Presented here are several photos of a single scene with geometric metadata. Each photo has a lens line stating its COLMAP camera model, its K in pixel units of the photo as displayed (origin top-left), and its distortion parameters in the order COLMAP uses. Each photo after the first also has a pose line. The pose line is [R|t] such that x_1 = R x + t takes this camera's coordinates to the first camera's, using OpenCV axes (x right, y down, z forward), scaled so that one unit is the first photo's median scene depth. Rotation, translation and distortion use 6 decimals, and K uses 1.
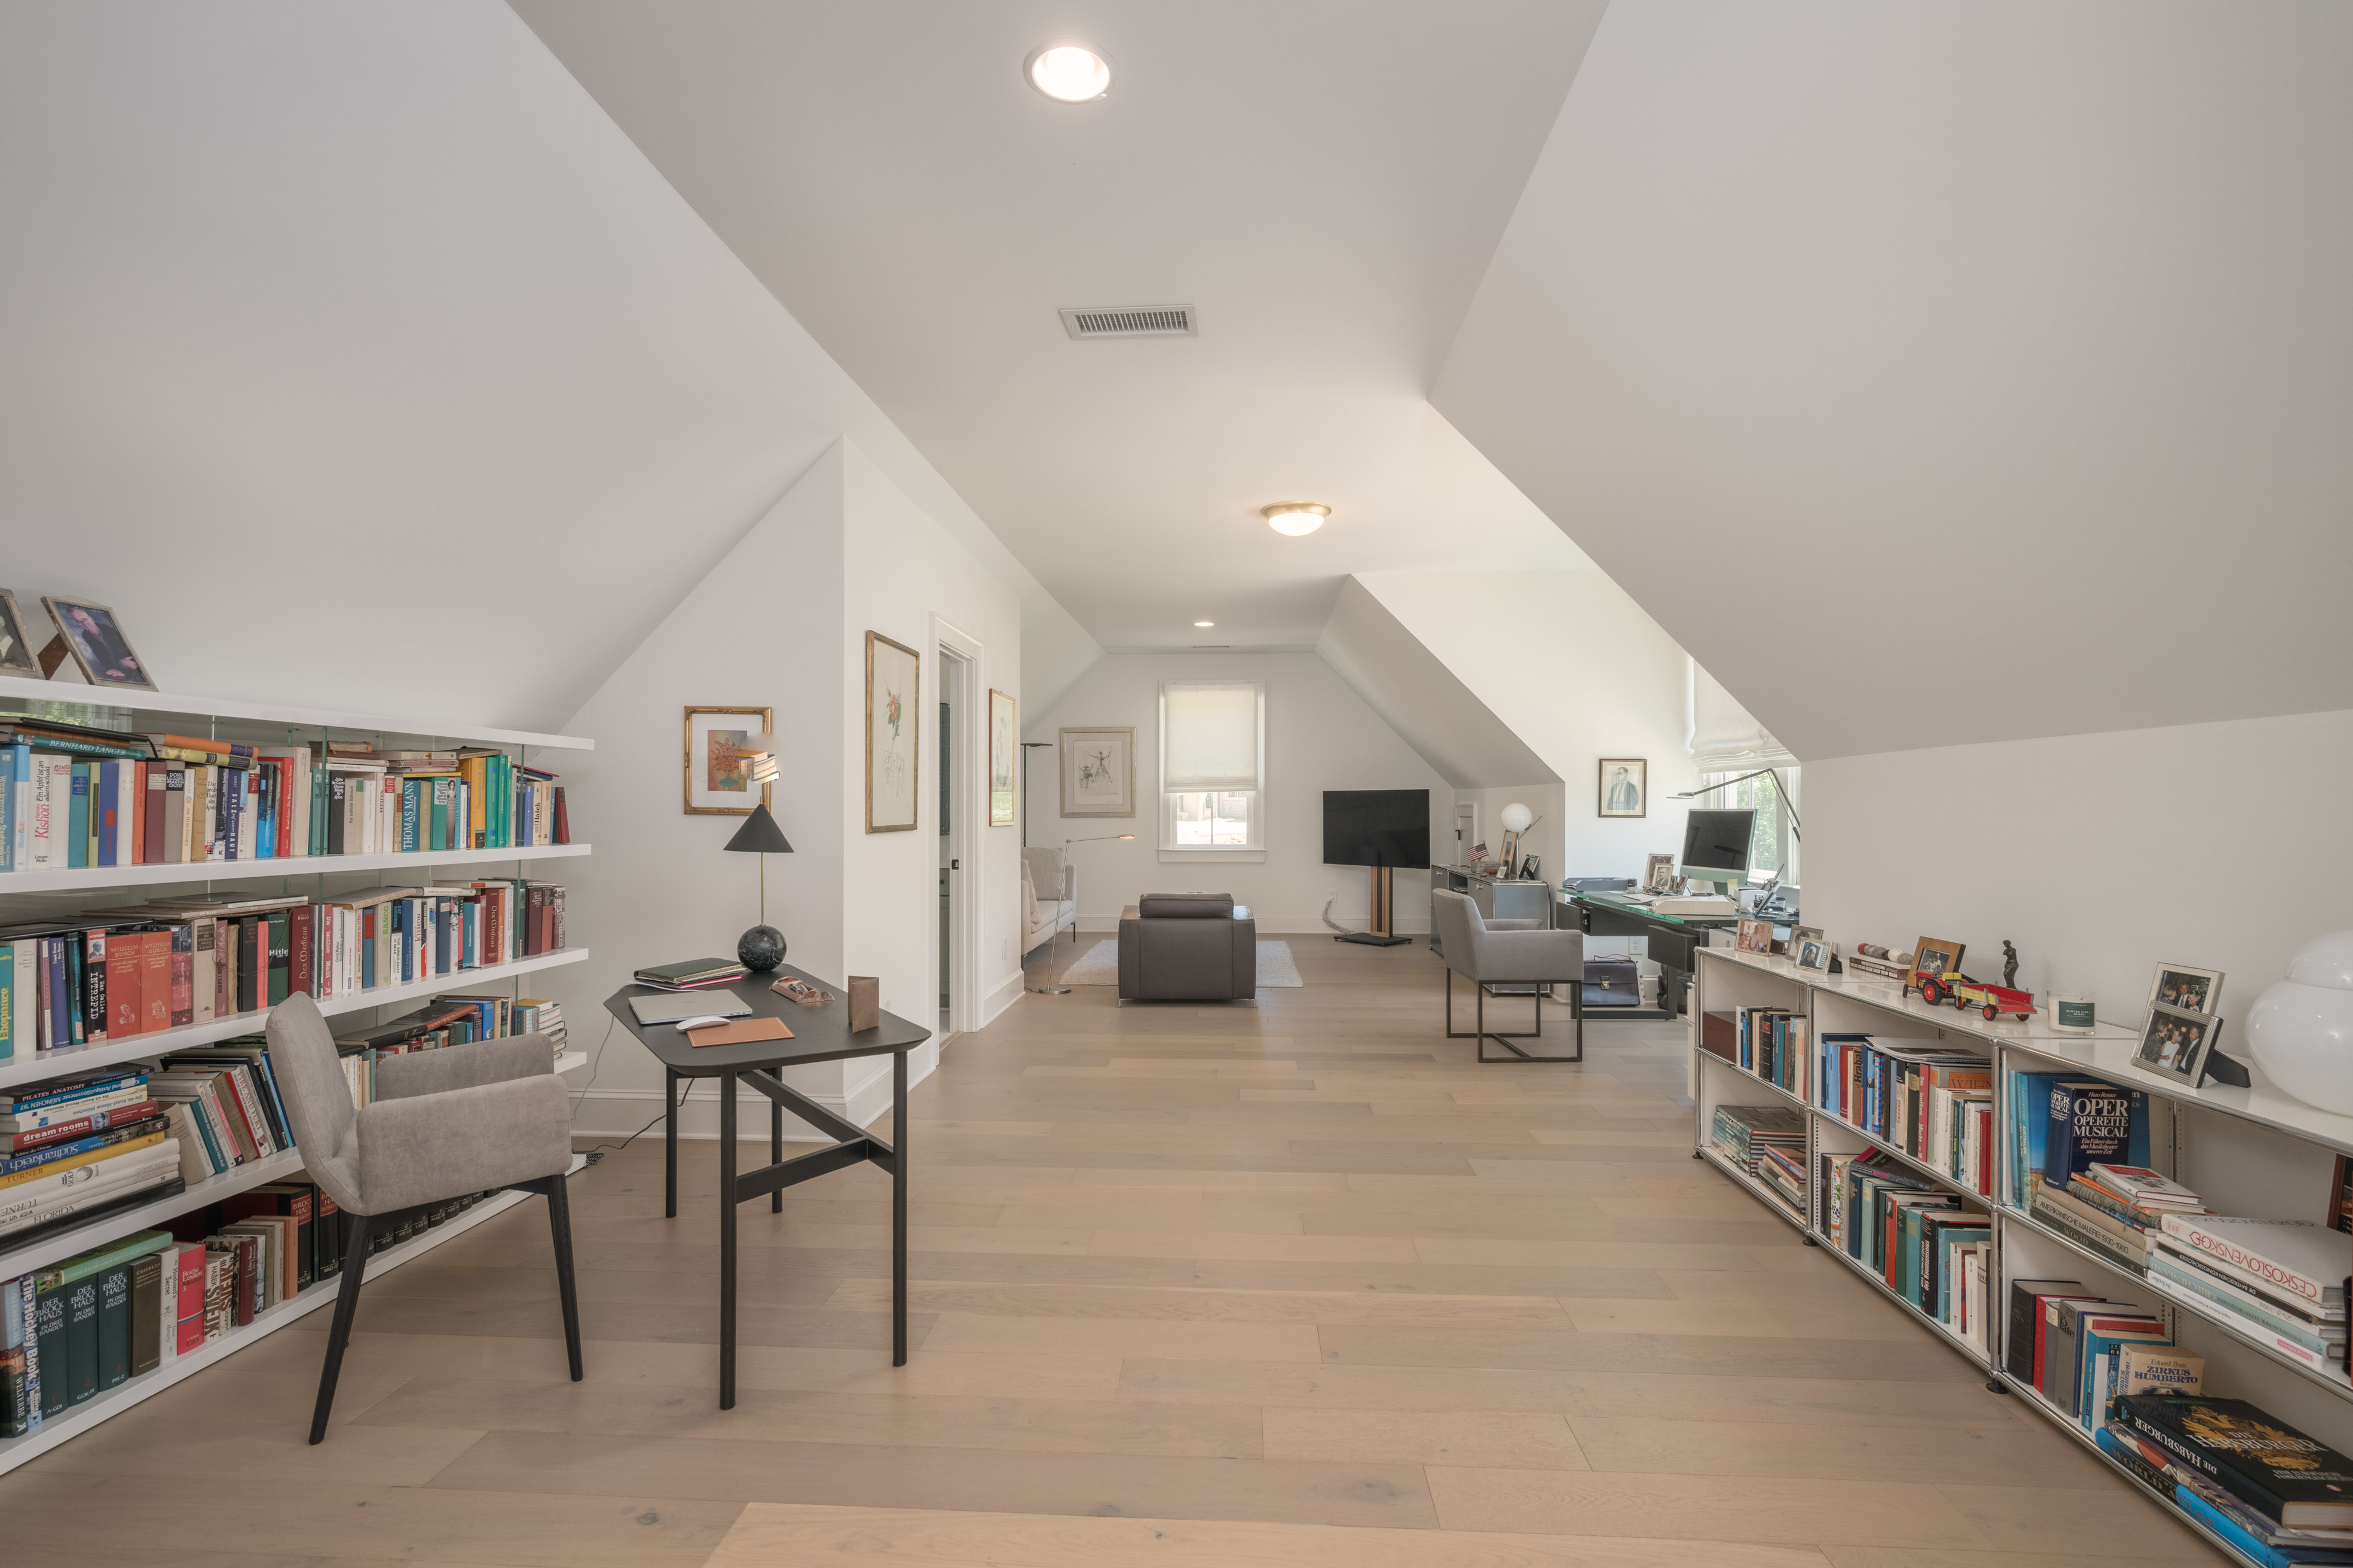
lens RADIAL K [[1068.7, 0, 1176.5], [0, 1068.7, 784.0], [0, 0, 1]] dist [-0.002186, -0.000340]
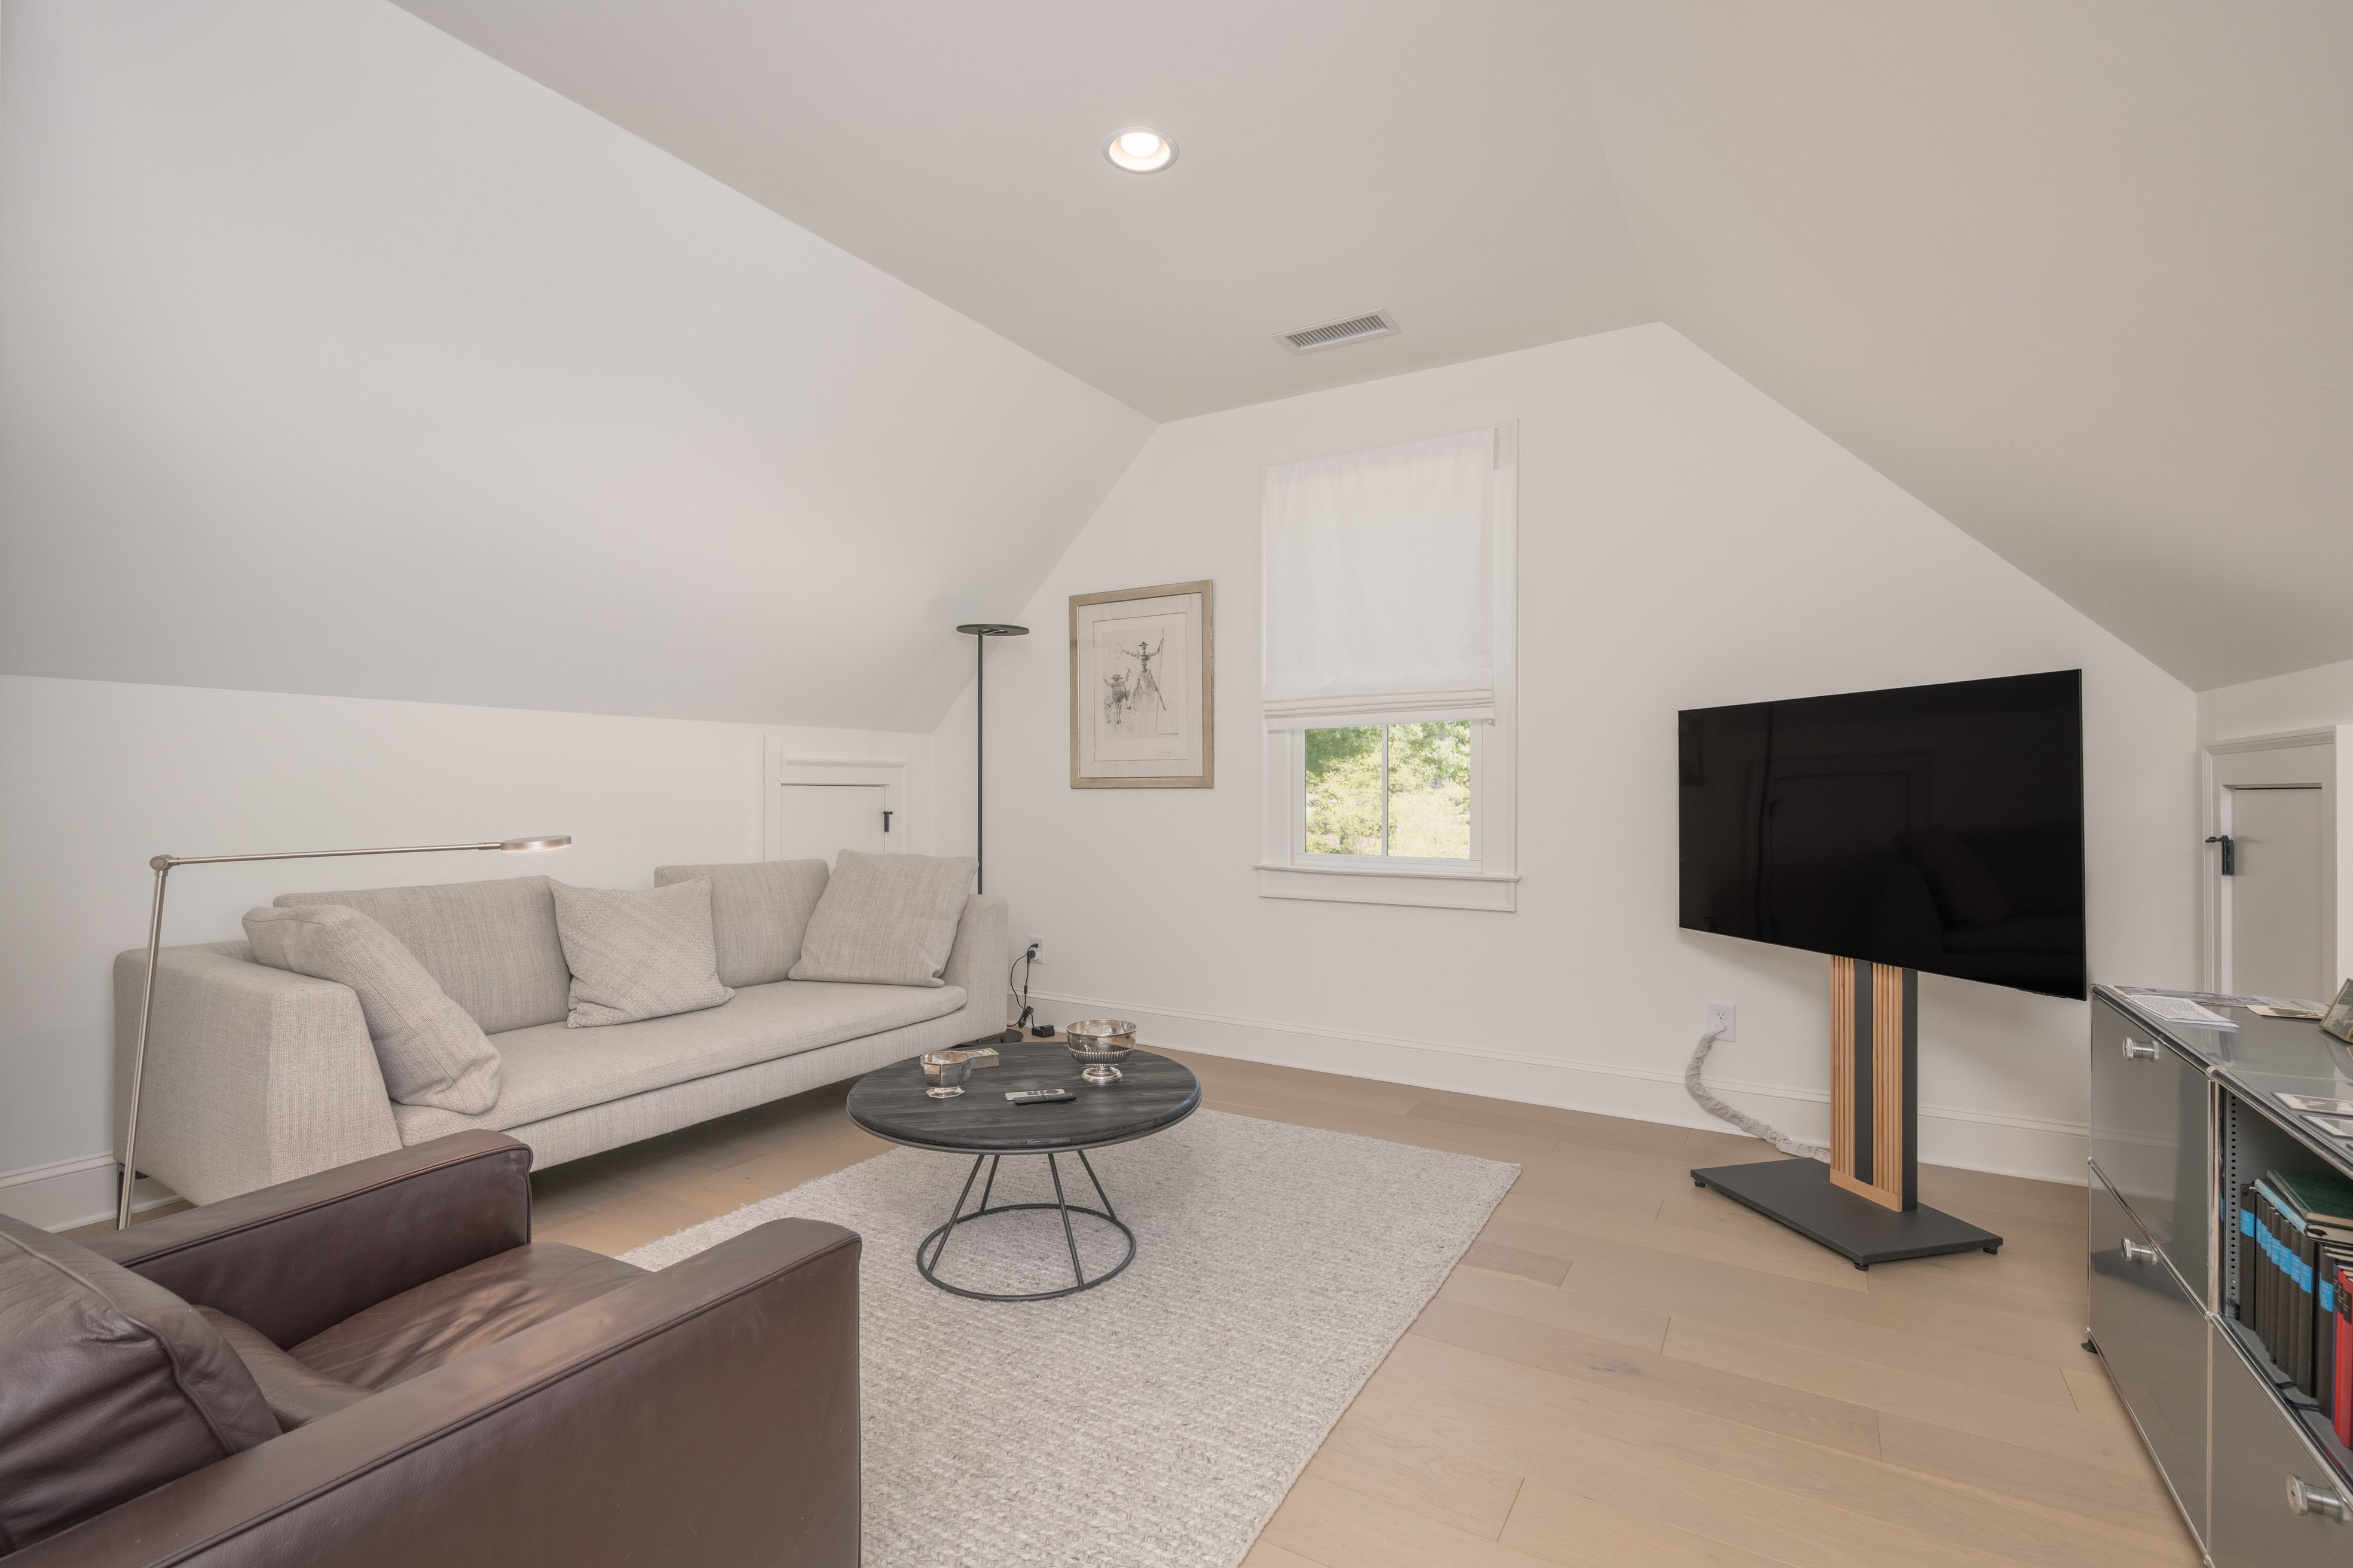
lens RADIAL K [[1068.7, 0, 1176.5], [0, 1068.7, 784.0], [0, 0, 1]] dist [-0.002186, -0.000340]
pose [[0.893096, 0.000513, -0.449866, 0.046555], [0.009277, 0.999766, 0.019558, 0.006744], [0.449771, -0.021641, 0.892882, 0.199796]]
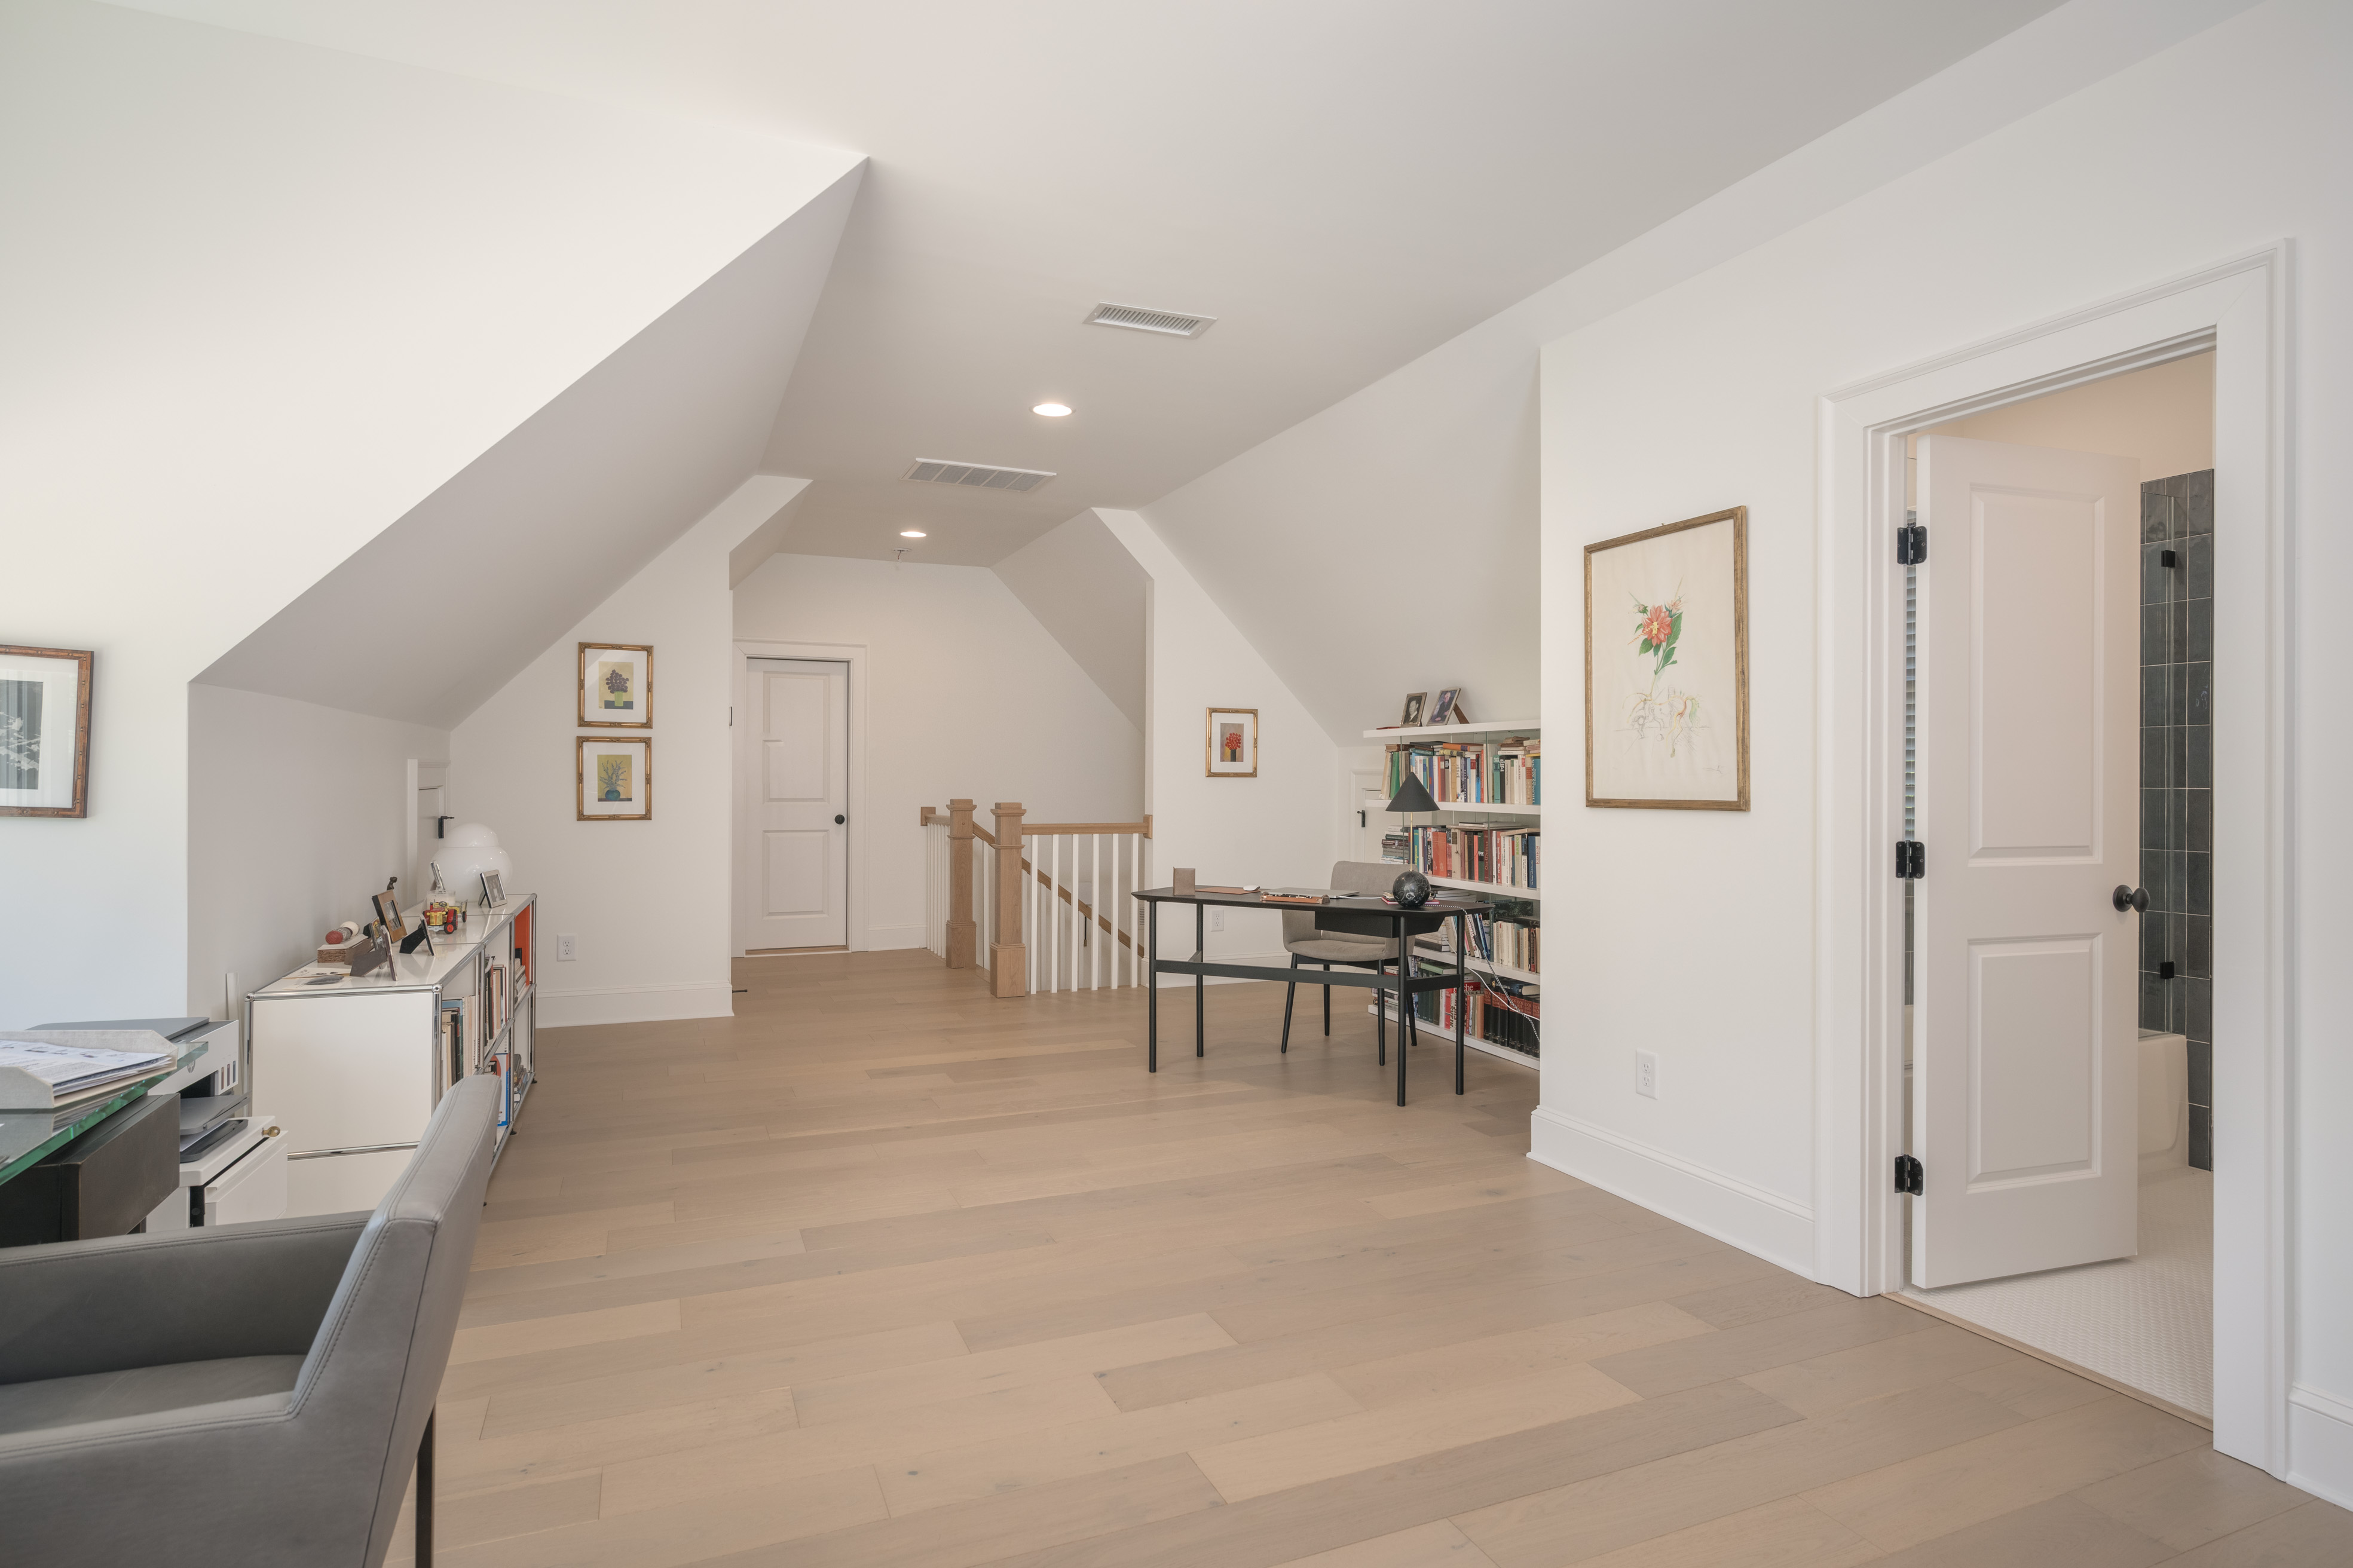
lens RADIAL K [[1189.6, 0, 1176.5], [0, 1189.6, 784.0], [0, 0, 1]] dist [0.000864, 0.000278]
pose [[-0.887435, -0.010582, -0.460810, 0.720150], [-0.002482, 0.999832, -0.018181, 0.088777], [0.460925, -0.014990, -0.887312, 3.105190]]
